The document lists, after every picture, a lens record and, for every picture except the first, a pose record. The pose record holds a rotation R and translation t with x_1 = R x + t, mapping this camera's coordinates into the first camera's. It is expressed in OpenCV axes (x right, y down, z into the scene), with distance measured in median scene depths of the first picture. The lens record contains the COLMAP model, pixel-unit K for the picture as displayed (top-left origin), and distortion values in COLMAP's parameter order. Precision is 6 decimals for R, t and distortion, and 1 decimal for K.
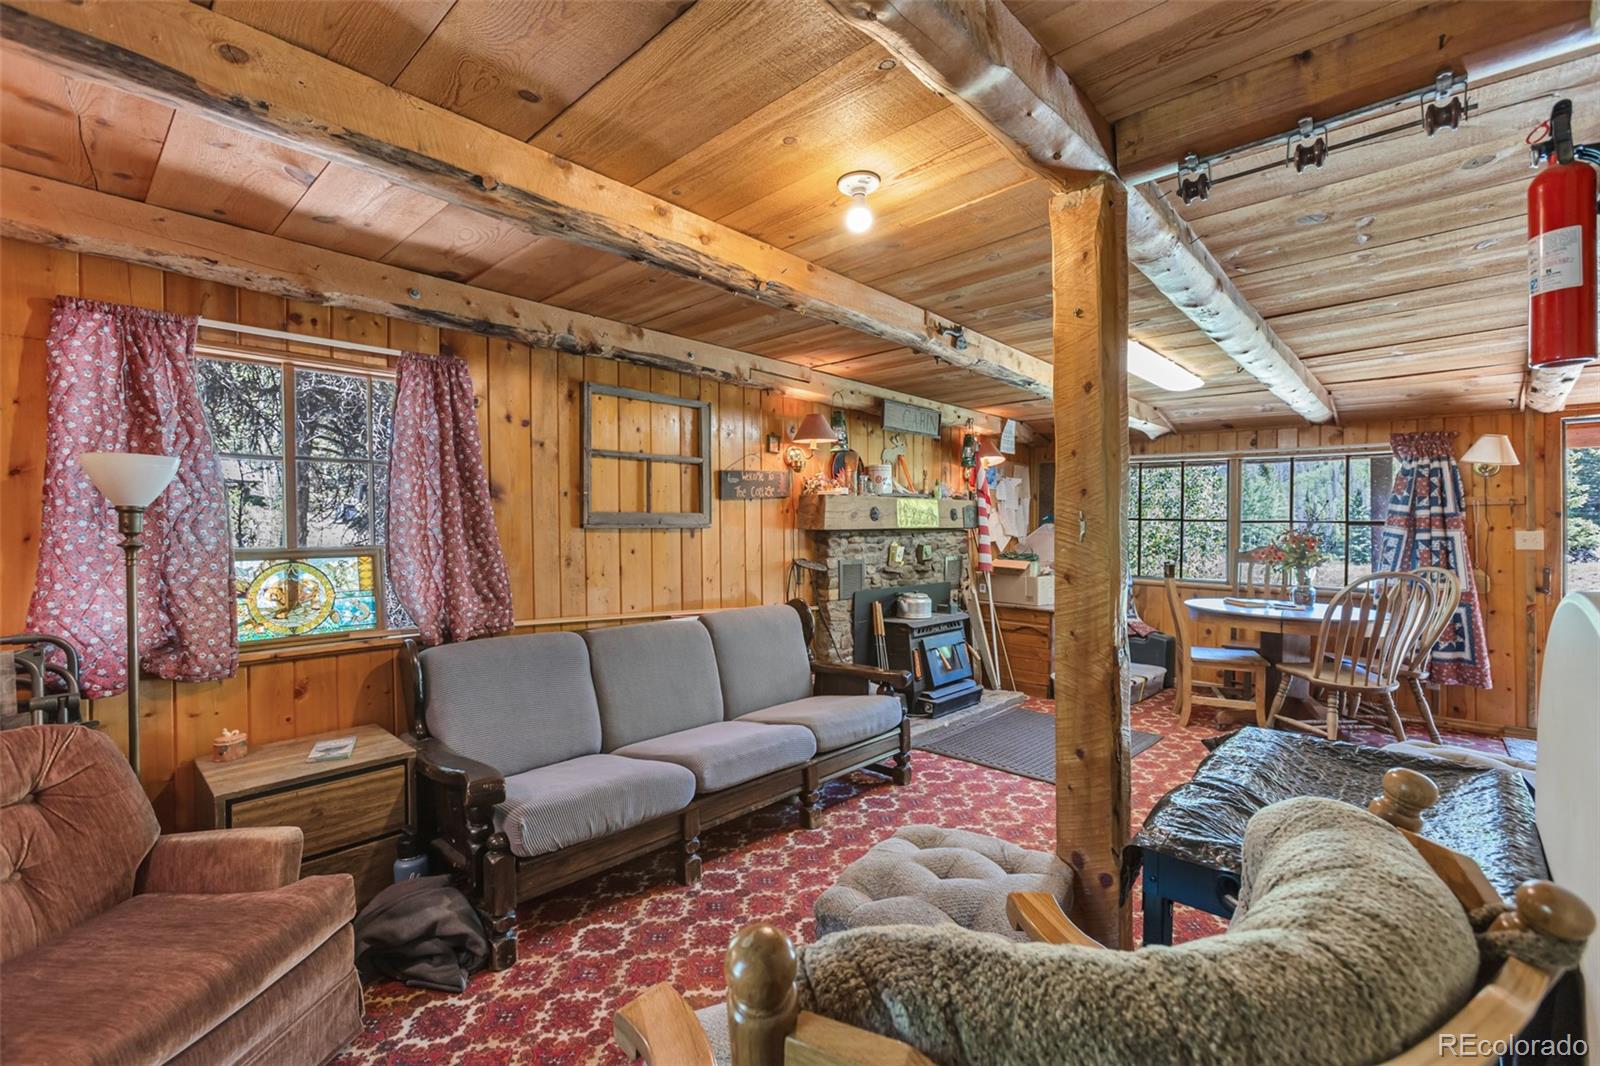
lens RADIAL K [[716.2, 0, 808.3], [0, 716.2, 526.4], [0, 0, 1]] dist [-0.001280, 0.007335]
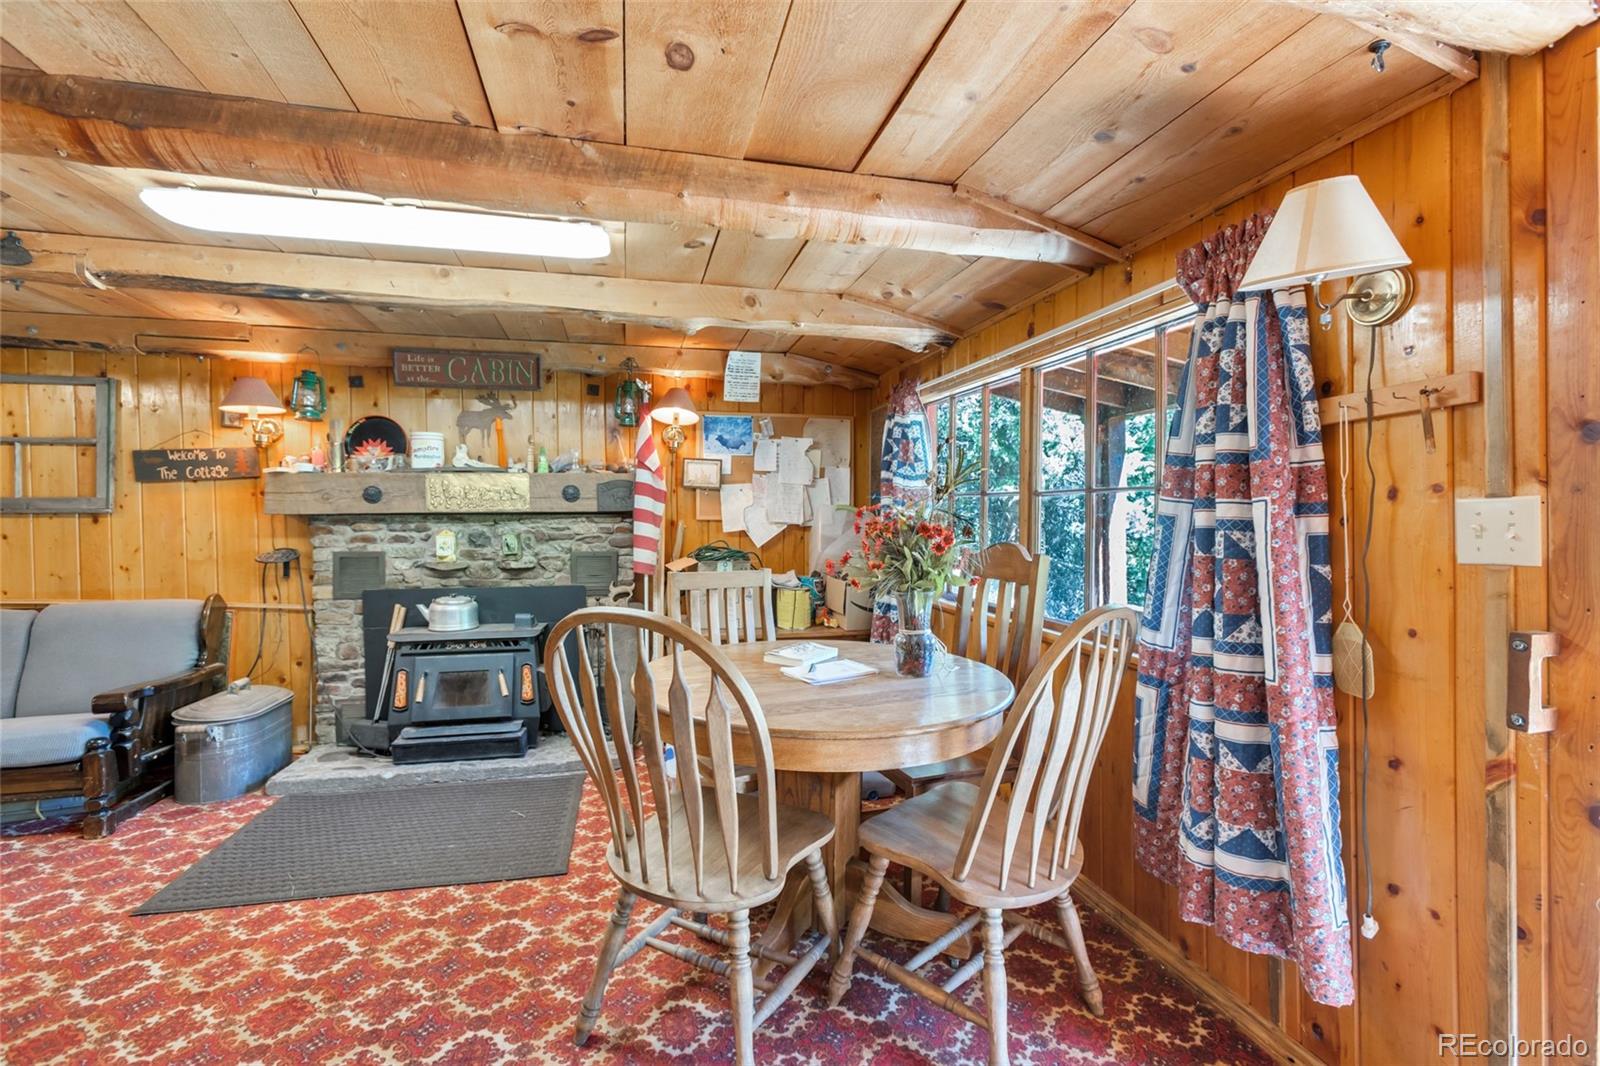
lens RADIAL K [[716.2, 0, 790.8], [0, 716.2, 533.0], [0, 0, 1]] dist [-0.001280, 0.007335]
pose [[0.818545, 0.006473, -0.574406, 0.908405], [0.006035, 0.999784, 0.019867, 0.012101], [0.574411, -0.019728, 0.818329, 0.599249]]
